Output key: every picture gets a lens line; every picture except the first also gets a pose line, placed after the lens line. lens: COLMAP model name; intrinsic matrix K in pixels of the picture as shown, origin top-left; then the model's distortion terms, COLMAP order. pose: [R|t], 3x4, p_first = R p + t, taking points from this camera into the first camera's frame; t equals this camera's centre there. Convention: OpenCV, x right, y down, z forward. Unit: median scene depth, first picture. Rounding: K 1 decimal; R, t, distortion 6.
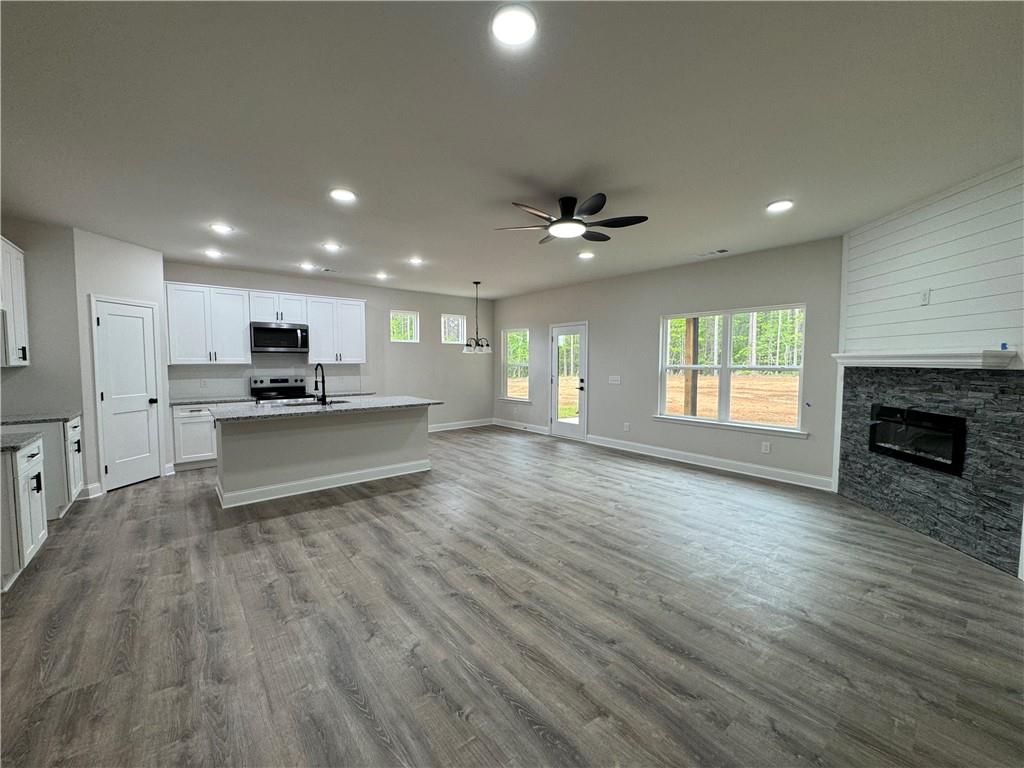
lens RADIAL K [[410.0, 0, 511.1], [0, 410.0, 384.9], [0, 0, 1]] dist [-0.003234, 0.000575]
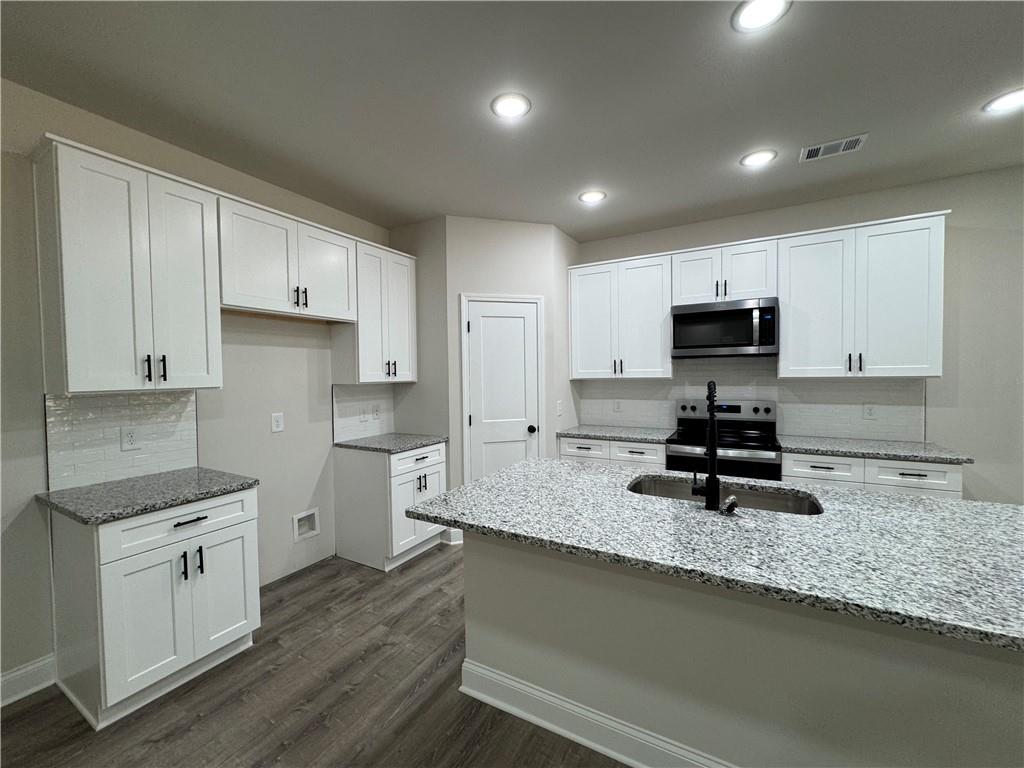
lens RADIAL K [[410.0, 0, 511.1], [0, 410.0, 384.9], [0, 0, 1]] dist [-0.003234, 0.000575]
pose [[0.351241, 0.021499, -0.936038, -0.205470], [-0.040636, 0.999144, 0.007700, -0.046089], [0.935403, 0.035333, 0.351814, 0.726198]]
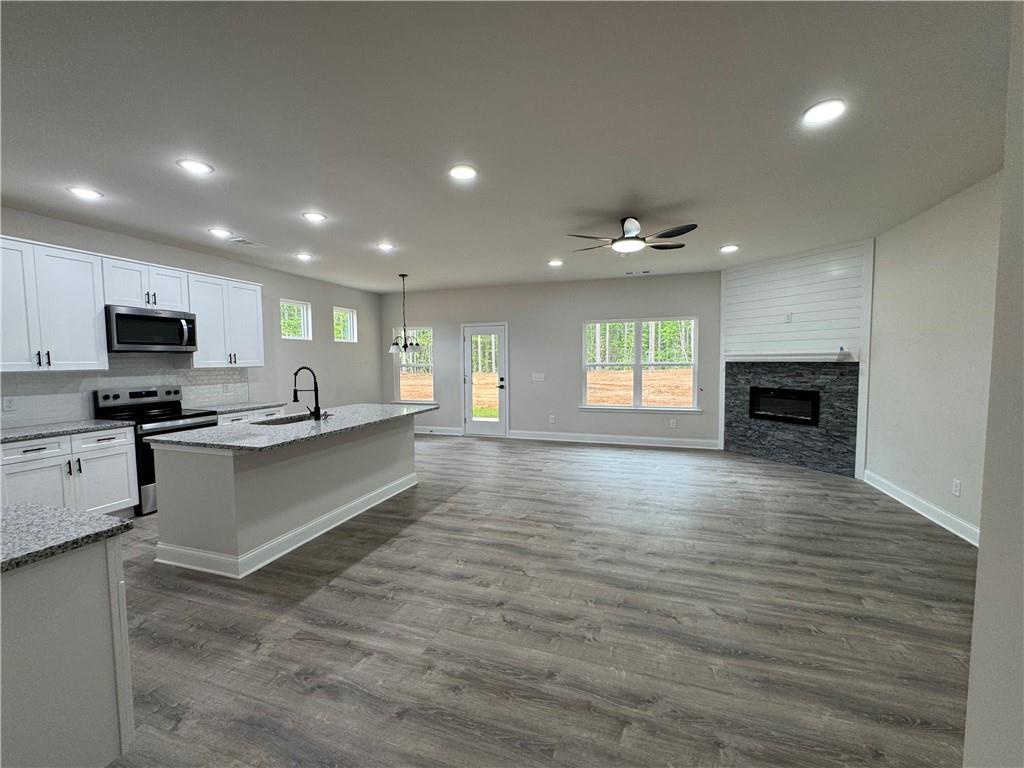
lens RADIAL K [[417.7, 0, 512.0], [0, 417.7, 384.0], [0, 0, 1]] dist [-0.001694, -0.000254]
pose [[0.848869, -0.040080, 0.527082, -0.556315], [0.041424, 0.999099, 0.009259, -0.010654], [-0.526978, 0.013974, 0.849764, 0.130031]]
